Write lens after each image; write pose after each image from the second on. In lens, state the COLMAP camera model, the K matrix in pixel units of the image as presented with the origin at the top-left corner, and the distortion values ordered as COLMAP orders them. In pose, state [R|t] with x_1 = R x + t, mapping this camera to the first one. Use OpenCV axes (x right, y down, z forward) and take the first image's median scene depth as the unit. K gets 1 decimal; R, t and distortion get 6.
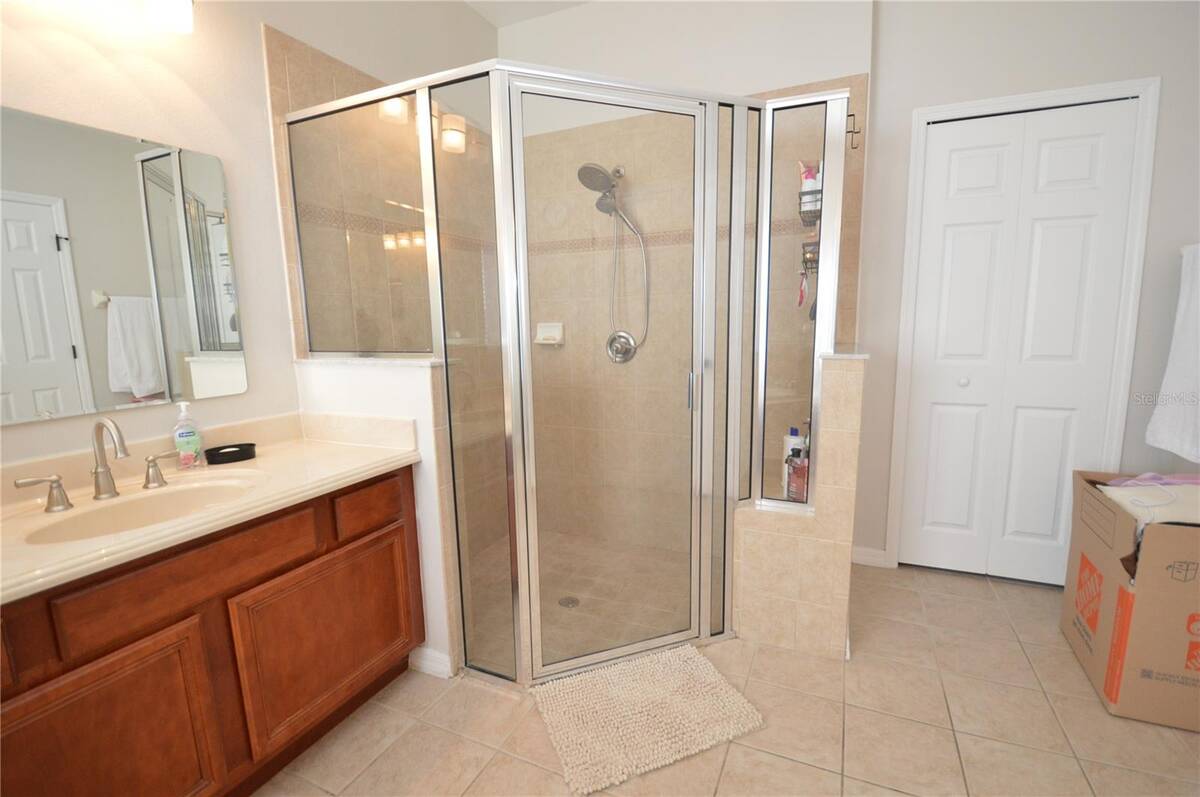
lens RADIAL K [[532.9, 0, 603.8], [0, 532.9, 401.9], [0, 0, 1]] dist [0.014264, -0.021816]
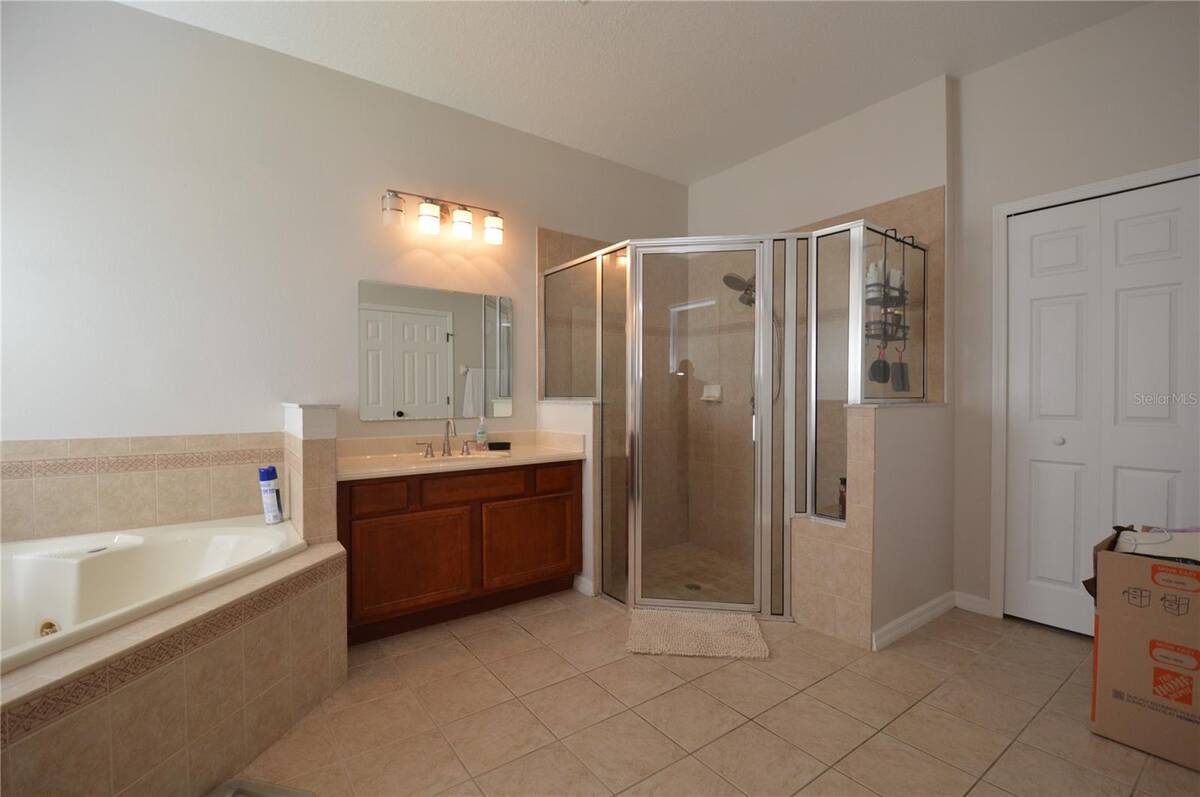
lens RADIAL K [[532.9, 0, 603.8], [0, 532.9, 401.9], [0, 0, 1]] dist [0.014264, -0.021816]
pose [[0.873388, 0.024100, -0.486428, 0.525357], [-0.089525, 0.989700, -0.111709, 0.112310], [0.478726, 0.141112, 0.866550, -0.476540]]
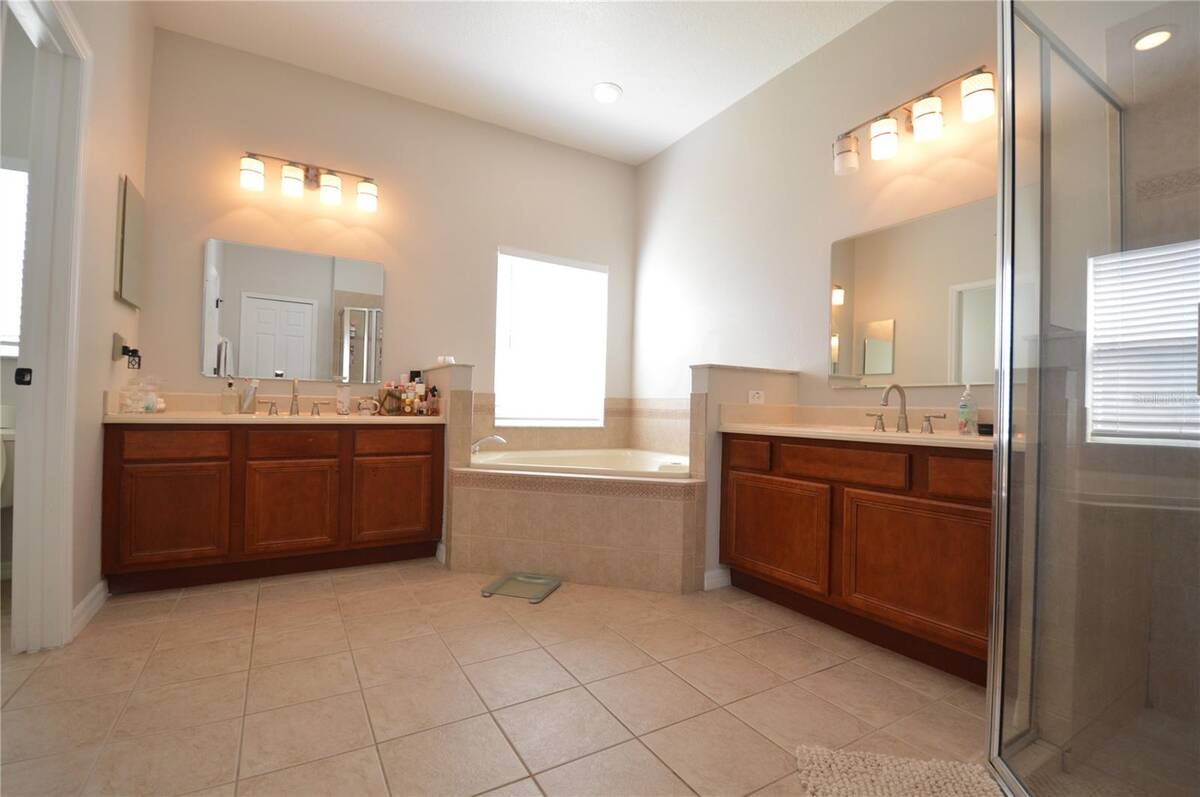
lens RADIAL K [[532.9, 0, 603.8], [0, 532.9, 401.9], [0, 0, 1]] dist [0.014264, -0.021816]
pose [[-0.571349, -0.002699, -0.820703, 0.737662], [-0.134969, 0.986688, 0.090716, 0.044059], [0.809533, 0.162599, -0.564108, 0.887612]]
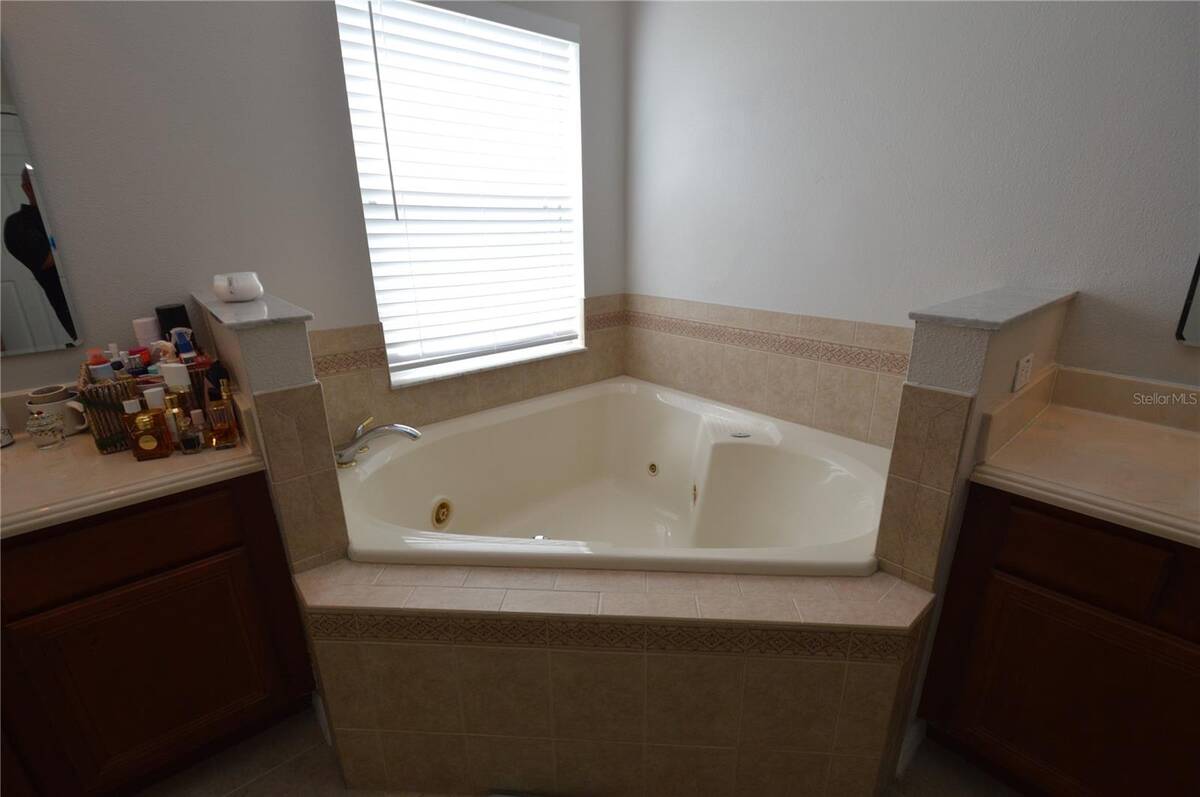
lens RADIAL K [[532.9, 0, 603.8], [0, 532.9, 401.9], [0, 0, 1]] dist [0.014264, -0.021816]
pose [[-0.420147, 0.311954, -0.852151, 0.018627], [-0.113398, 0.913645, 0.390376, -0.050506], [0.900343, 0.260648, -0.348490, 0.152107]]
